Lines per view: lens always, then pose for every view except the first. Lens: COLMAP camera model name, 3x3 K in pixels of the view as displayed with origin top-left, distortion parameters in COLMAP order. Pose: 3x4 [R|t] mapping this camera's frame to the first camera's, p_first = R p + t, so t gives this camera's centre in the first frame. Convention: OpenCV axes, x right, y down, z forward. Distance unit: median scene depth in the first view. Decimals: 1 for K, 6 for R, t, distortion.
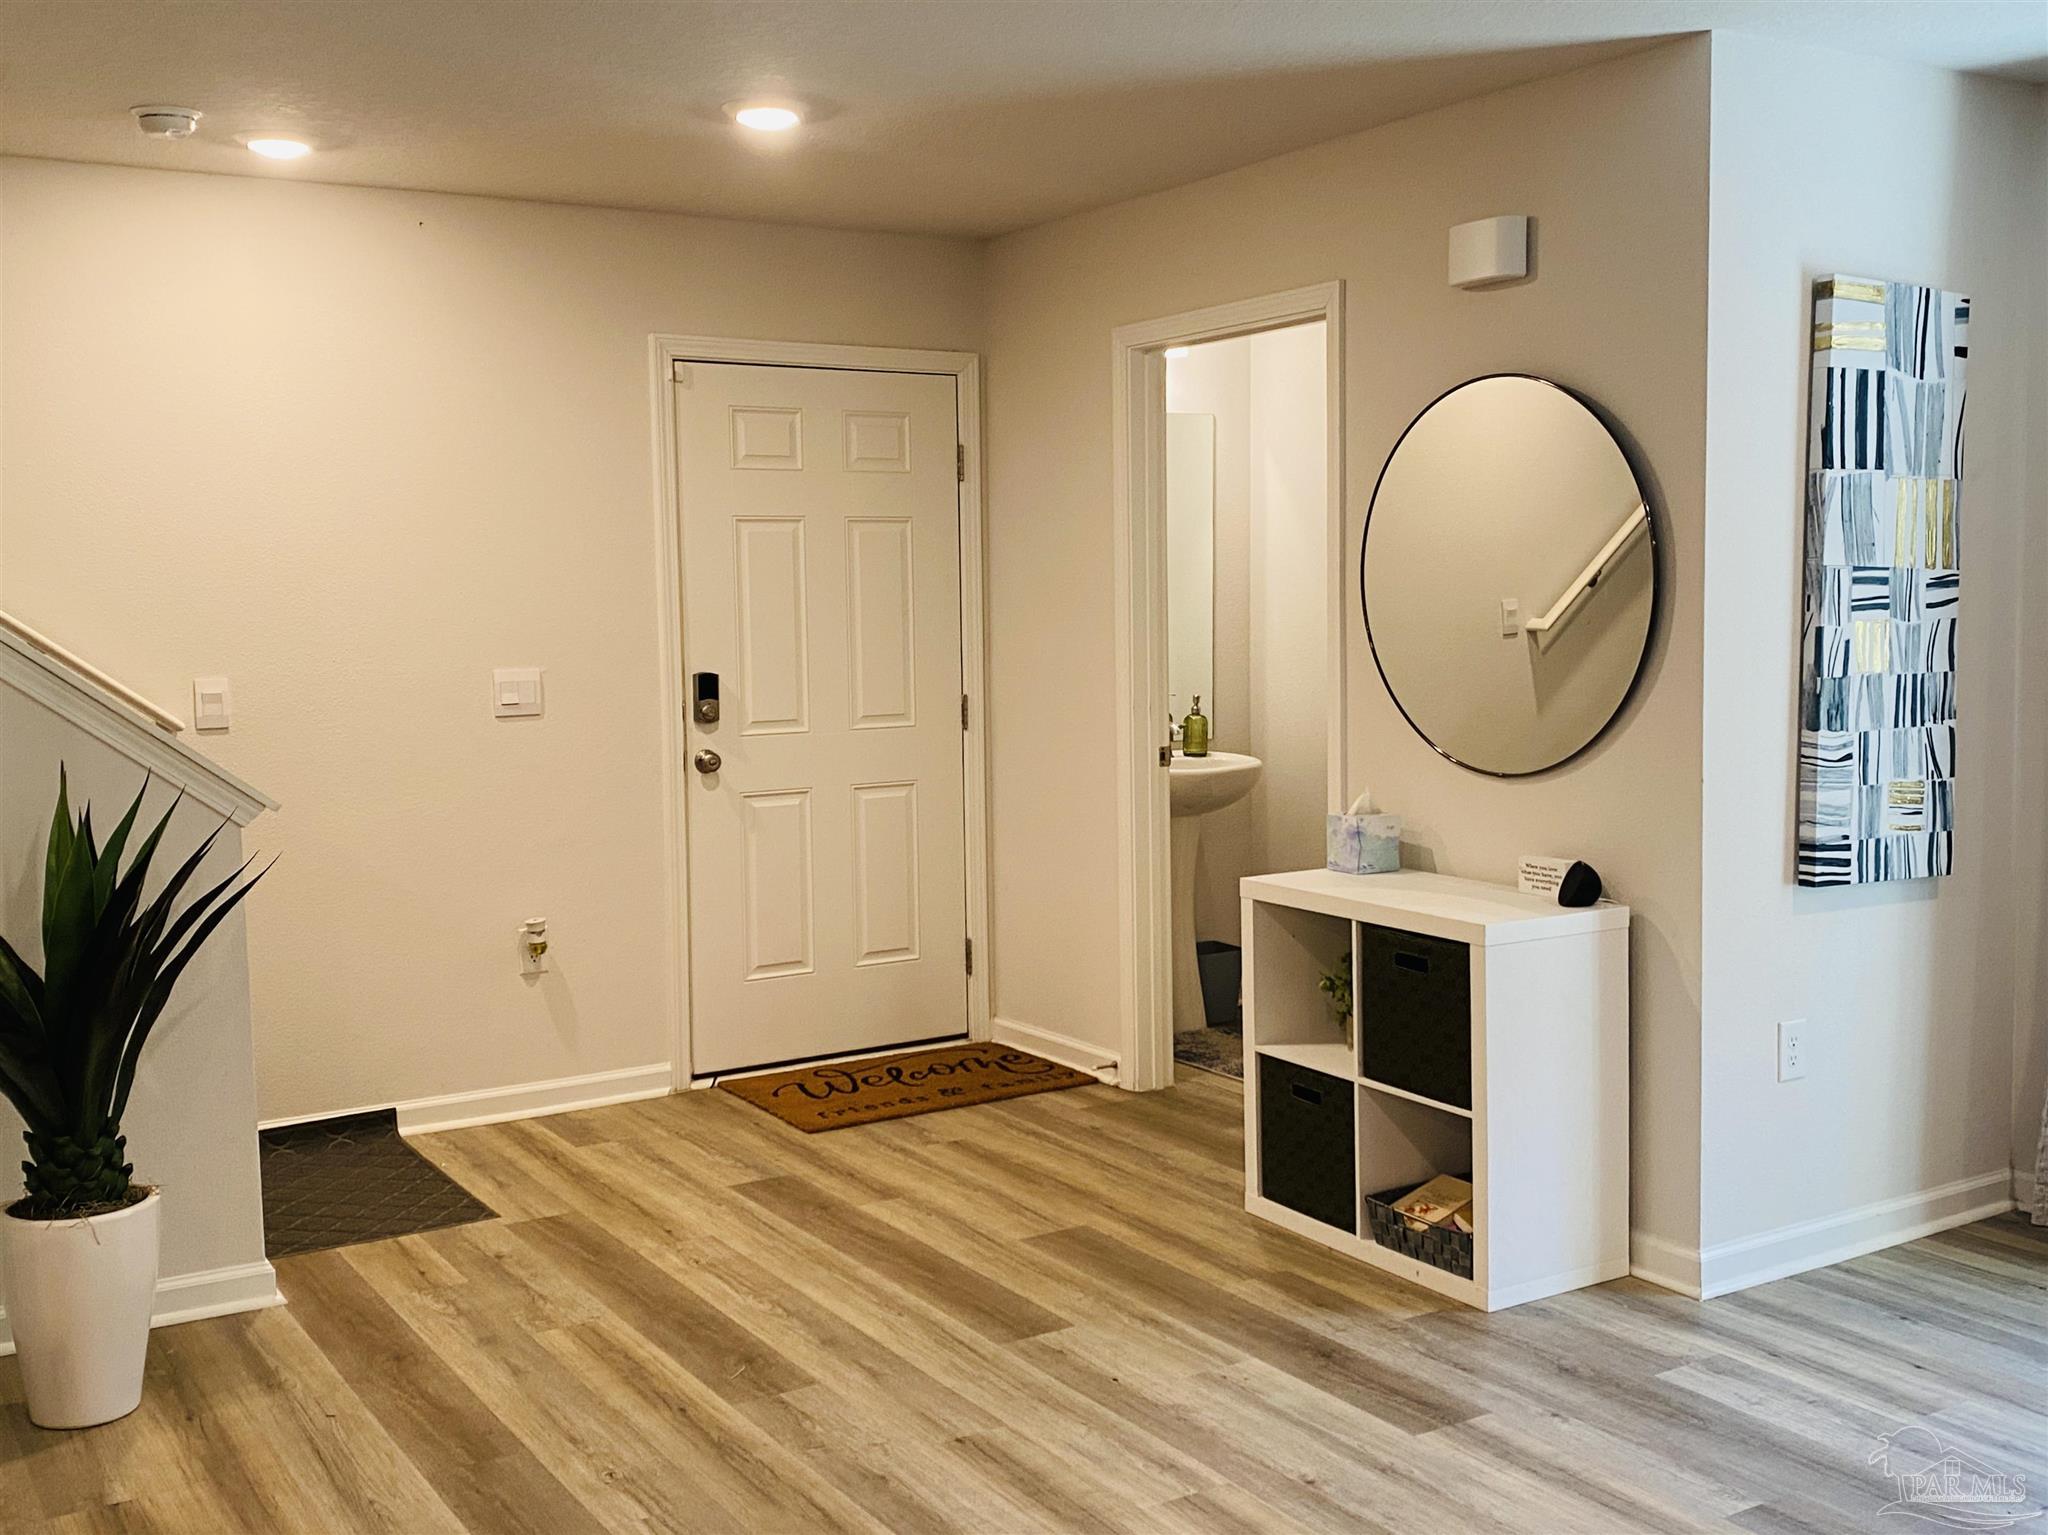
lens RADIAL K [[2009.5, 0, 1031.2], [0, 2009.5, 729.0], [0, 0, 1]] dist [0.053423, 0.000000]
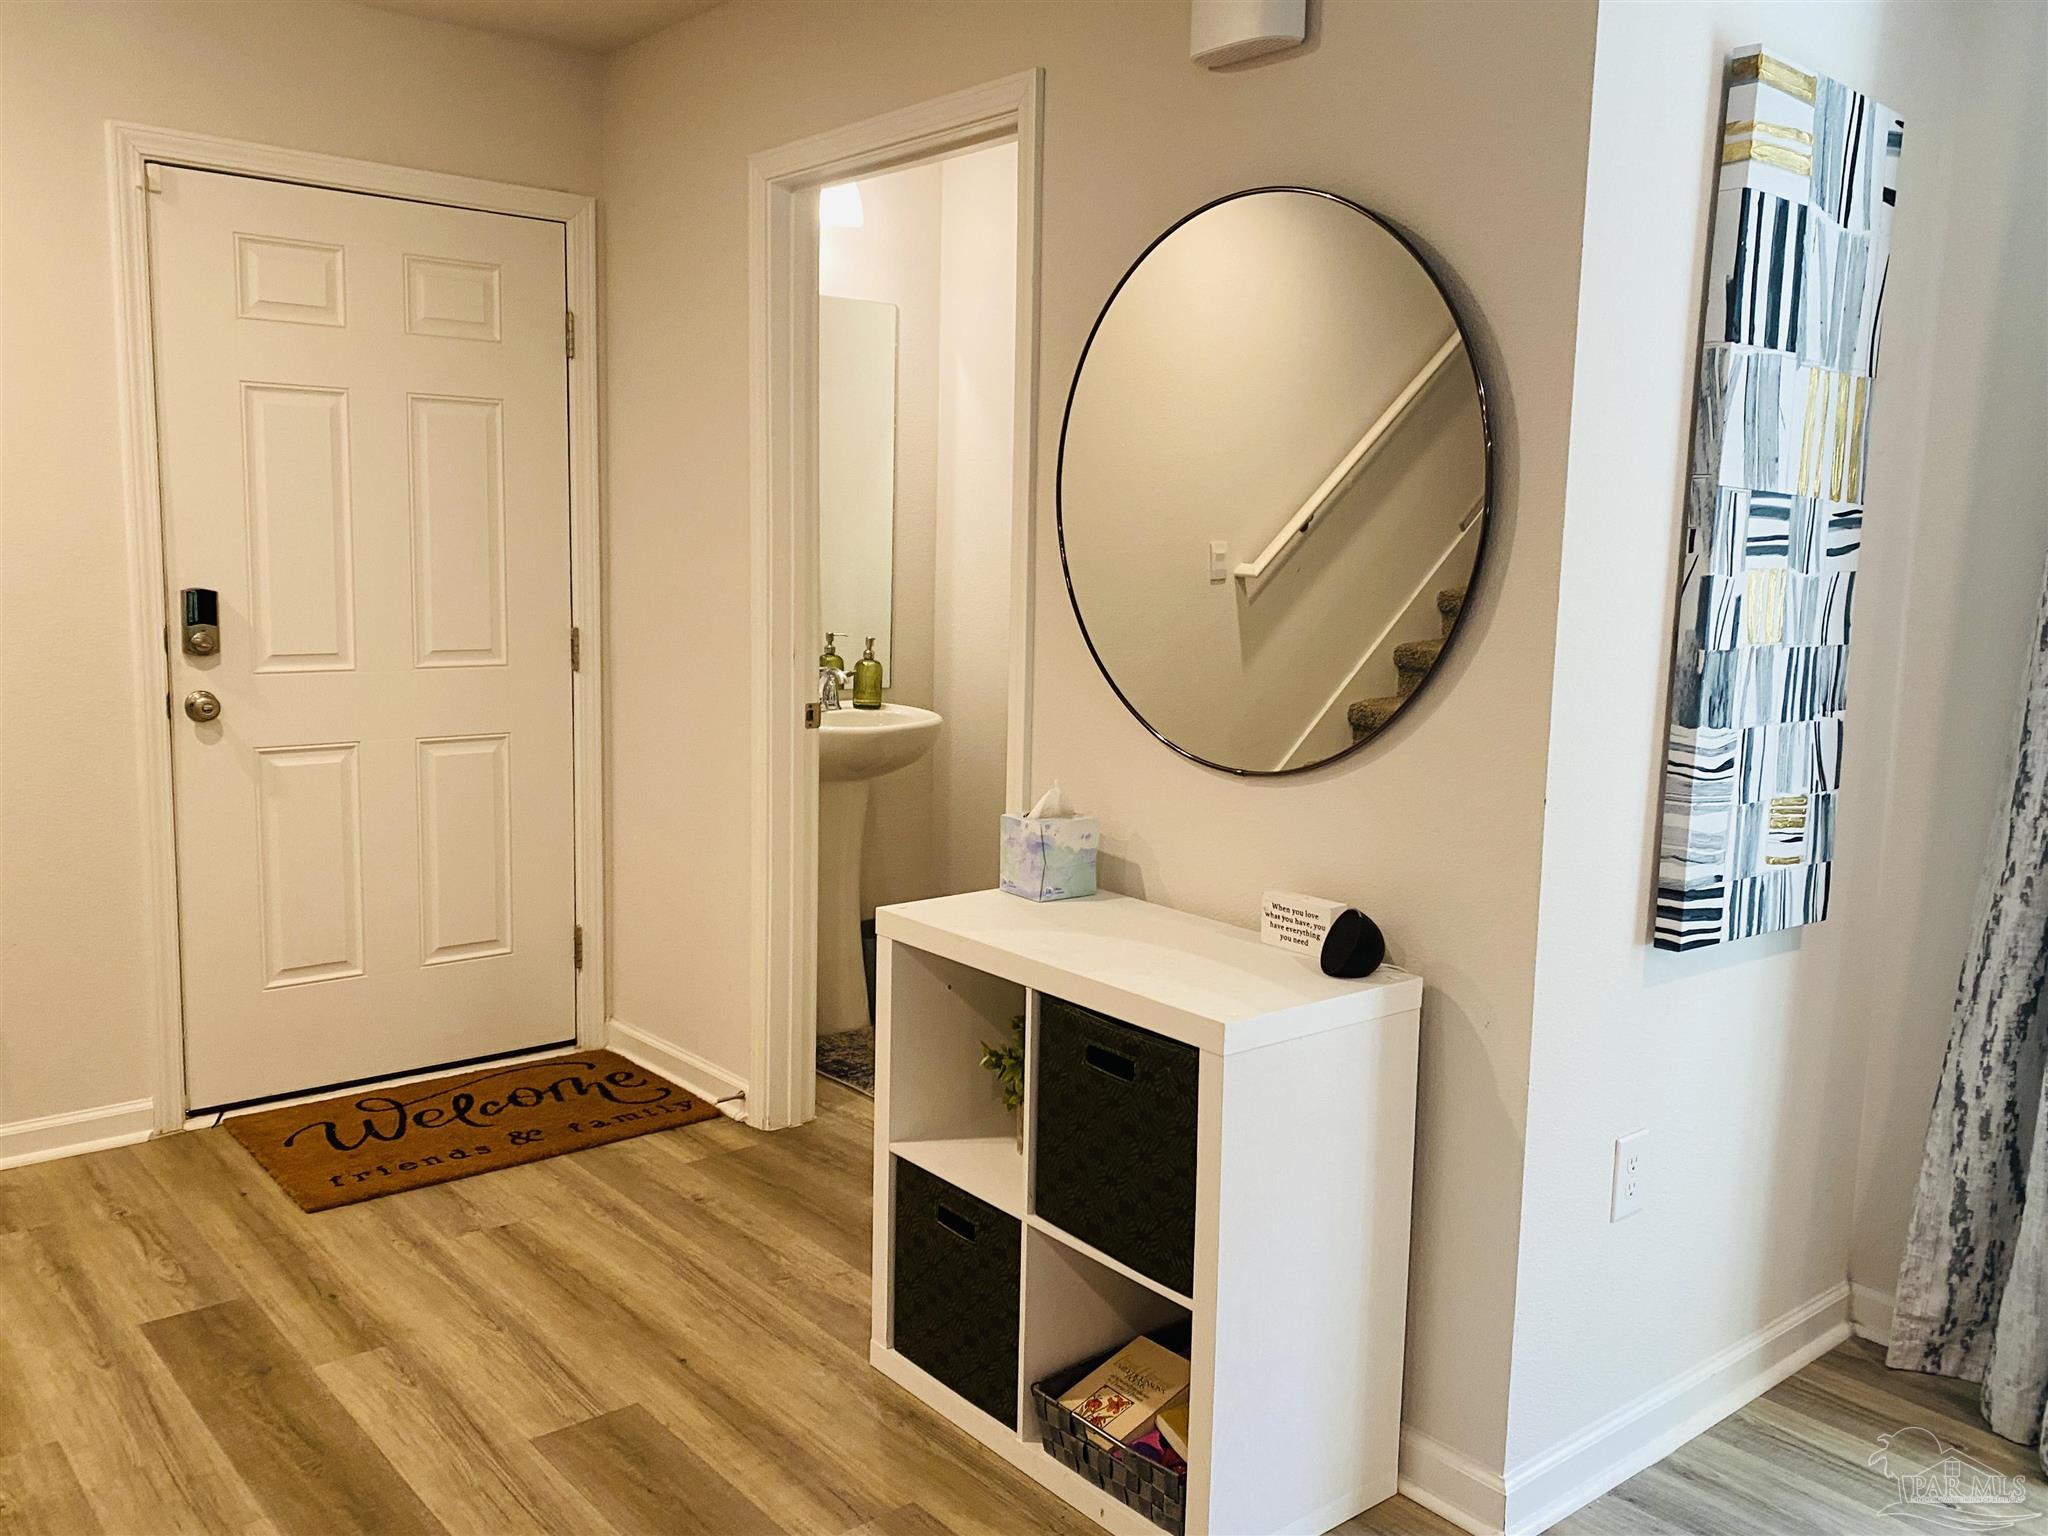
lens RADIAL K [[1669.8, 0, 1042.4], [0, 1669.8, 758.7], [0, 0, 1]] dist [0.056688, -0.079395]
pose [[0.988938, 0.019102, 0.147097, 0.073984], [-0.028345, 0.997735, 0.061001, -0.015113], [-0.145598, -0.064496, 0.987239, 0.410230]]
